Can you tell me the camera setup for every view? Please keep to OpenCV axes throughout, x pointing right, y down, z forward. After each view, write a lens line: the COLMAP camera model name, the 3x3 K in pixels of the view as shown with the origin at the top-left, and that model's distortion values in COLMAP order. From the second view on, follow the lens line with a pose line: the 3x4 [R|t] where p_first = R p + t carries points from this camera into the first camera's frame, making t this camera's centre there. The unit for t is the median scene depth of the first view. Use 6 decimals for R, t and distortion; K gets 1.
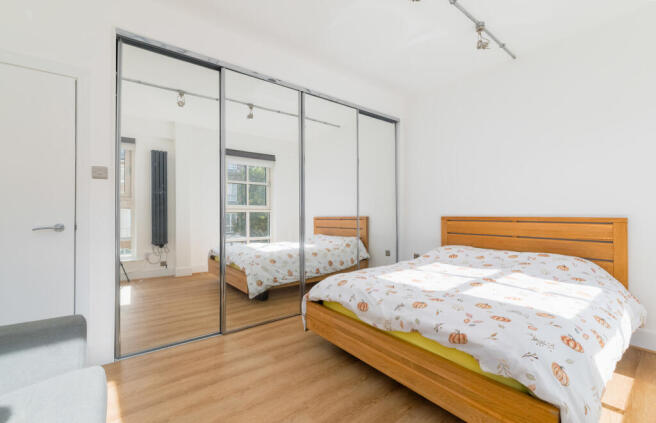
lens RADIAL K [[277.7, 0, 326.4], [0, 277.7, 207.7], [0, 0, 1]] dist [-0.002091, -0.000183]
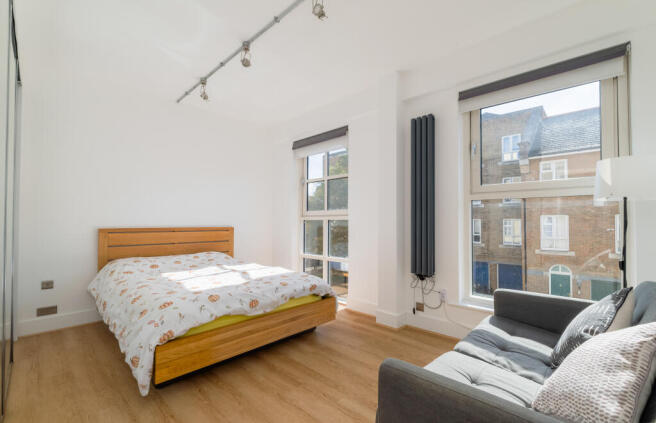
lens RADIAL K [[277.7, 0, 326.4], [0, 277.7, 207.7], [0, 0, 1]] dist [-0.002091, -0.000183]
pose [[-0.148401, 0.053949, 0.987455, -1.111049], [-0.024767, 0.997995, -0.058247, -0.001031], [-0.988617, -0.033100, -0.146767, 0.853507]]
